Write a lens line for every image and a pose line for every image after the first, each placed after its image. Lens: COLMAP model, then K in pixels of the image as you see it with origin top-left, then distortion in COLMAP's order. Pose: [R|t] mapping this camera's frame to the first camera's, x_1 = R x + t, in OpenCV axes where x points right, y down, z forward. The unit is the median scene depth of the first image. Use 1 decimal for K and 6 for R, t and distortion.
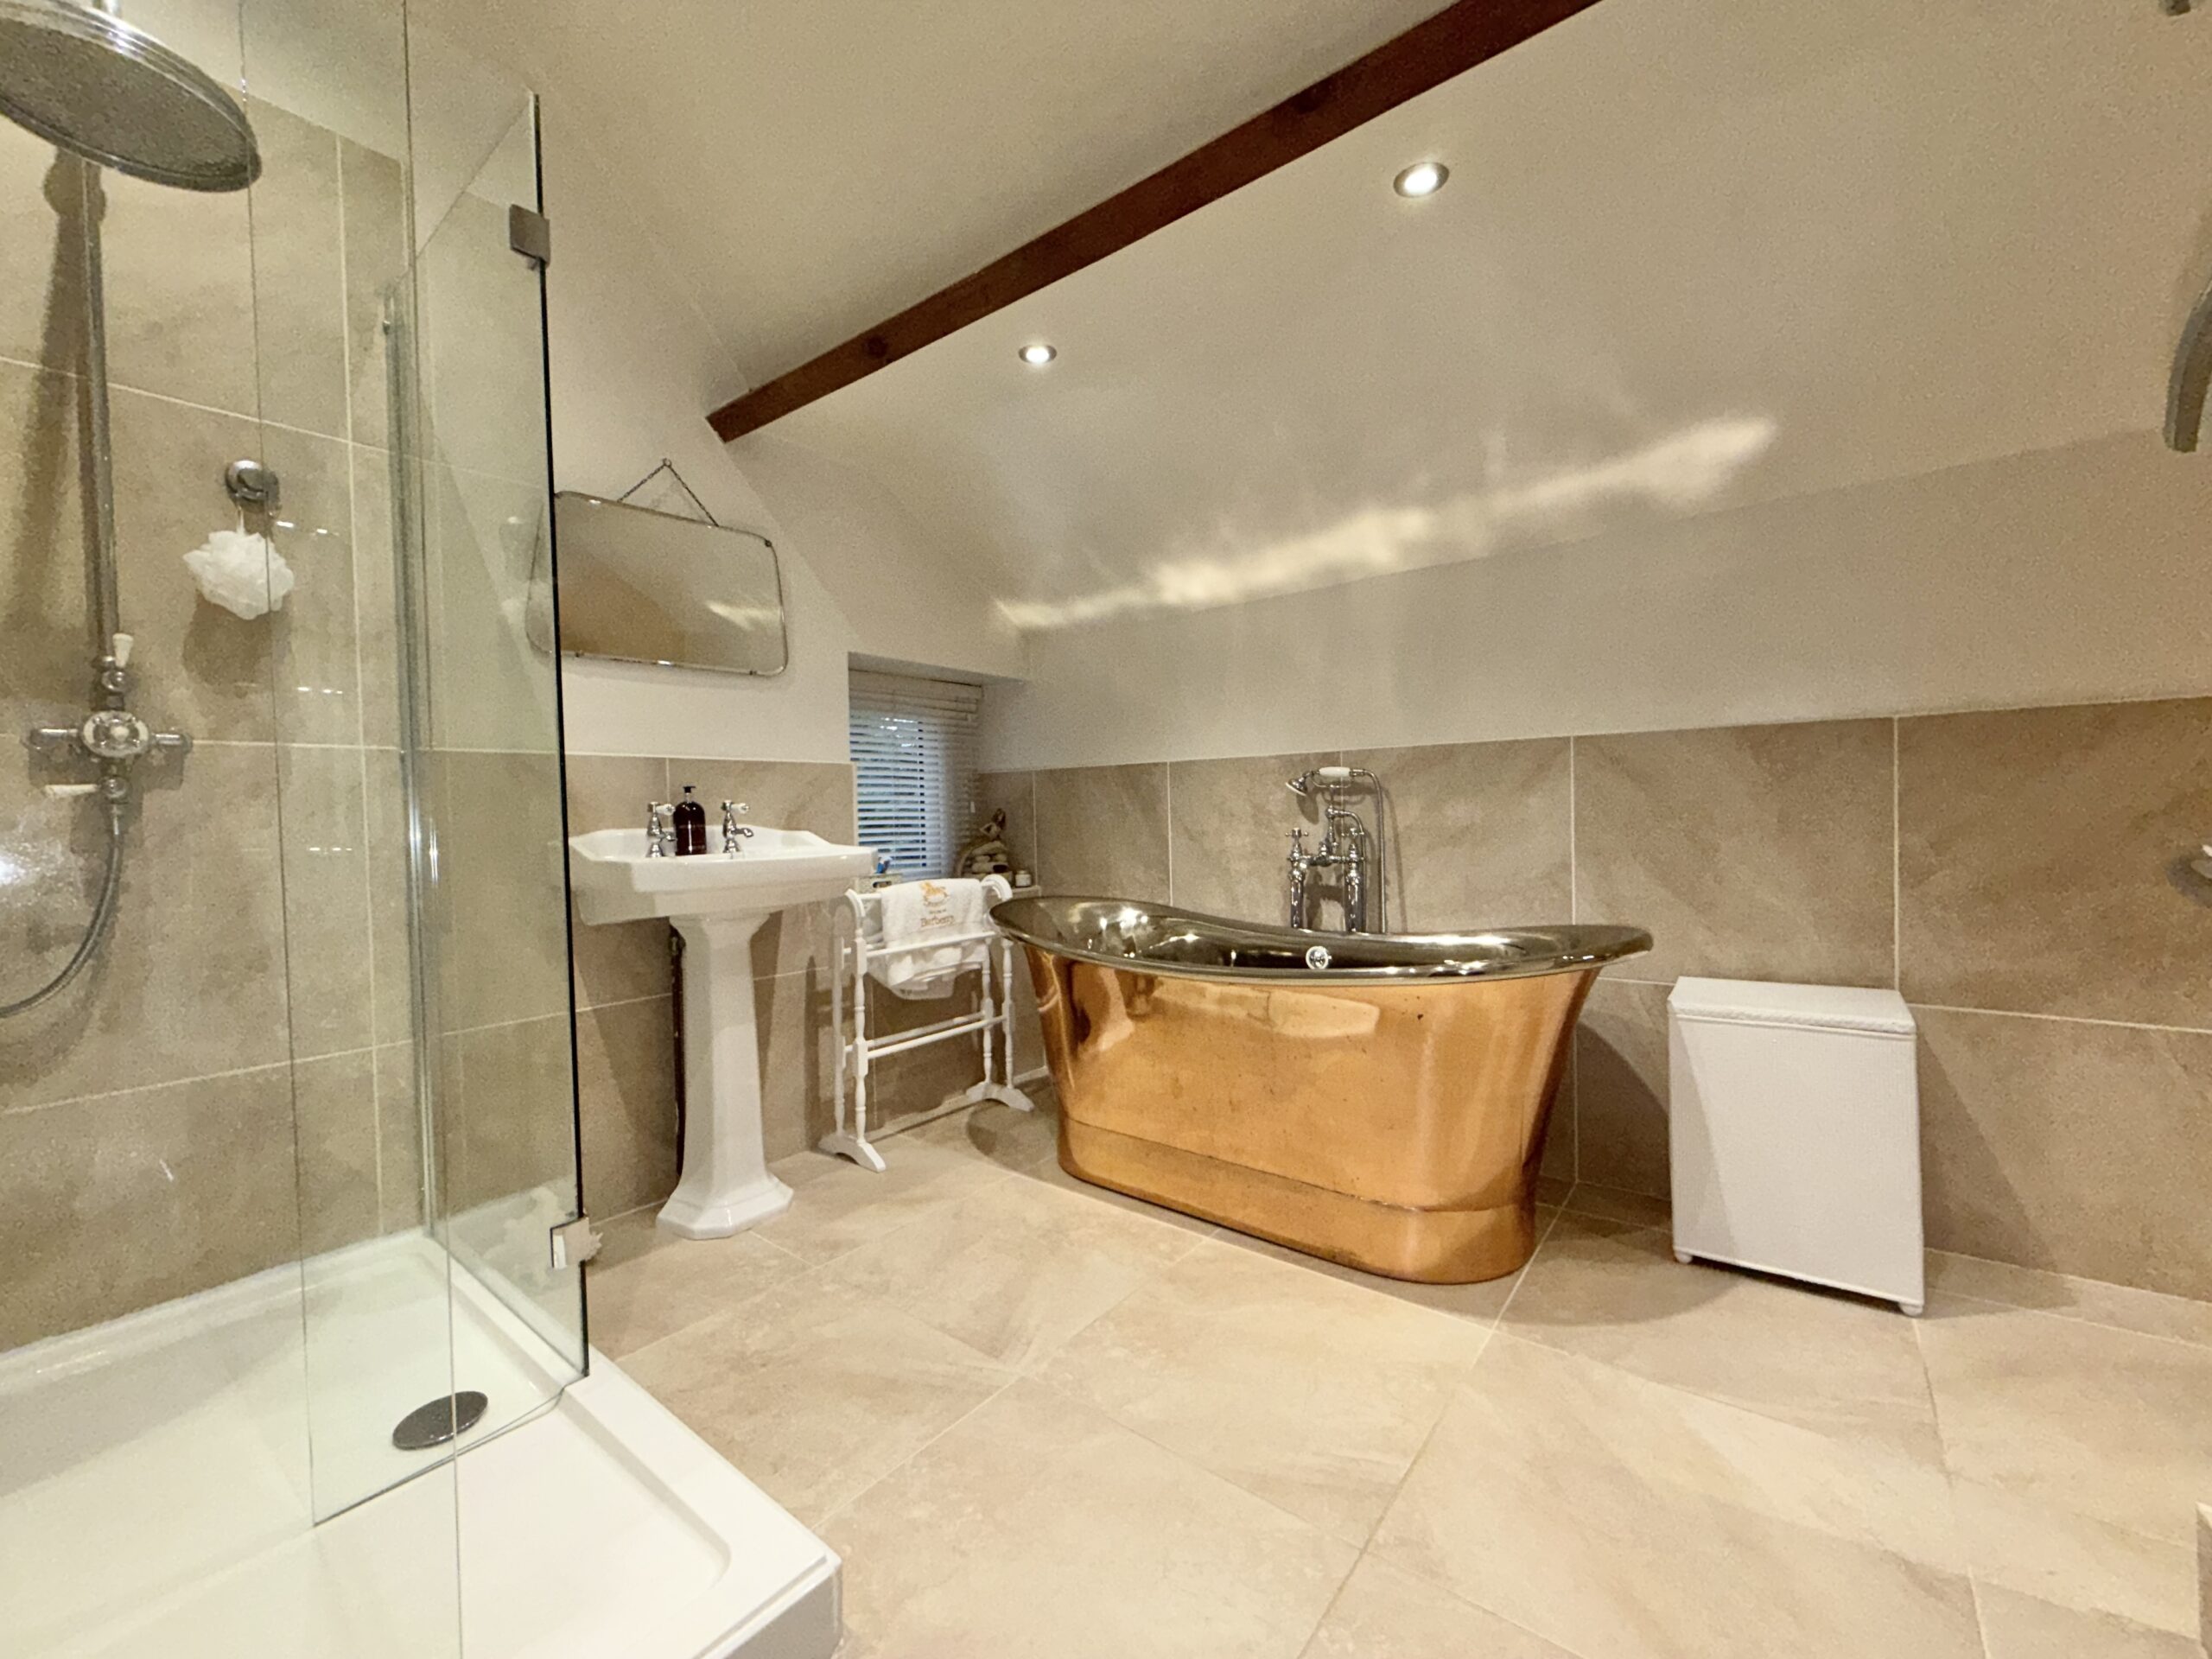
lens RADIAL K [[879.5, 0, 1108.3], [0, 879.5, 828.9], [0, 0, 1]] dist [0.000114, -0.000419]
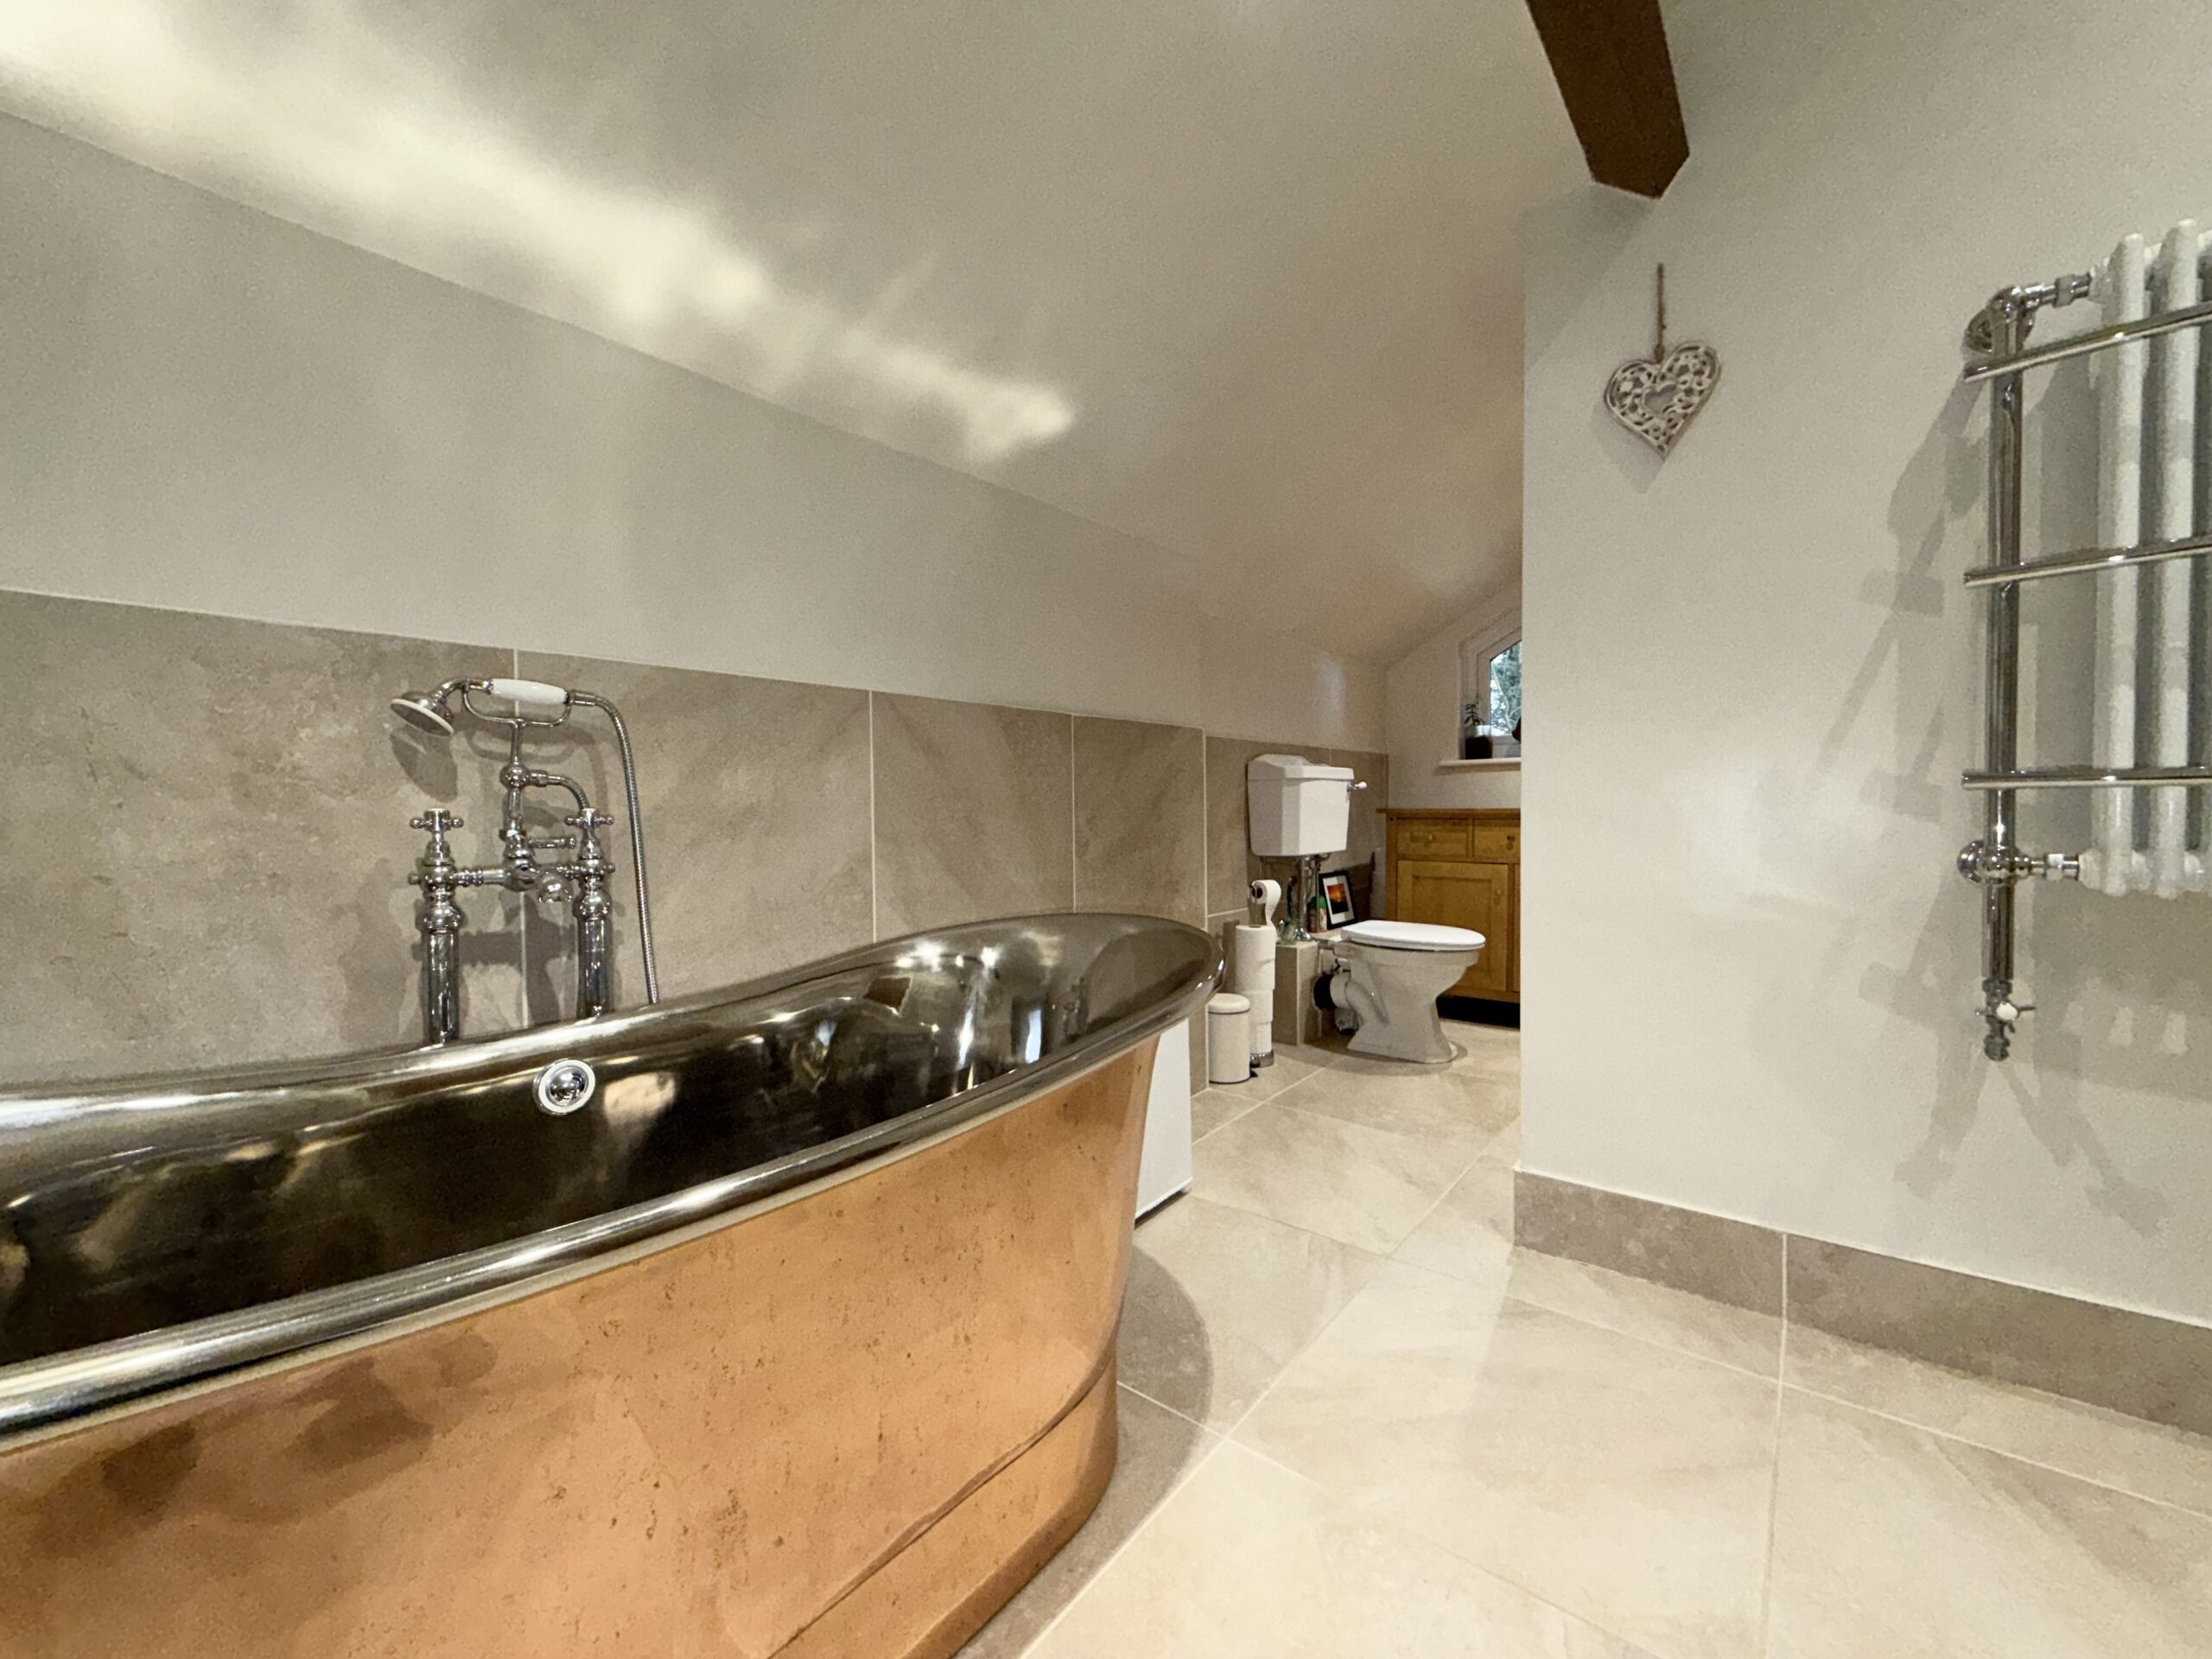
lens RADIAL K [[879.5, 0, 1108.3], [0, 879.5, 828.9], [0, 0, 1]] dist [0.000114, -0.000419]
pose [[0.022070, -0.005785, 0.999740, -0.238029], [0.029671, 0.999547, 0.005129, 0.018627], [-0.999316, 0.029550, 0.022232, 0.753214]]
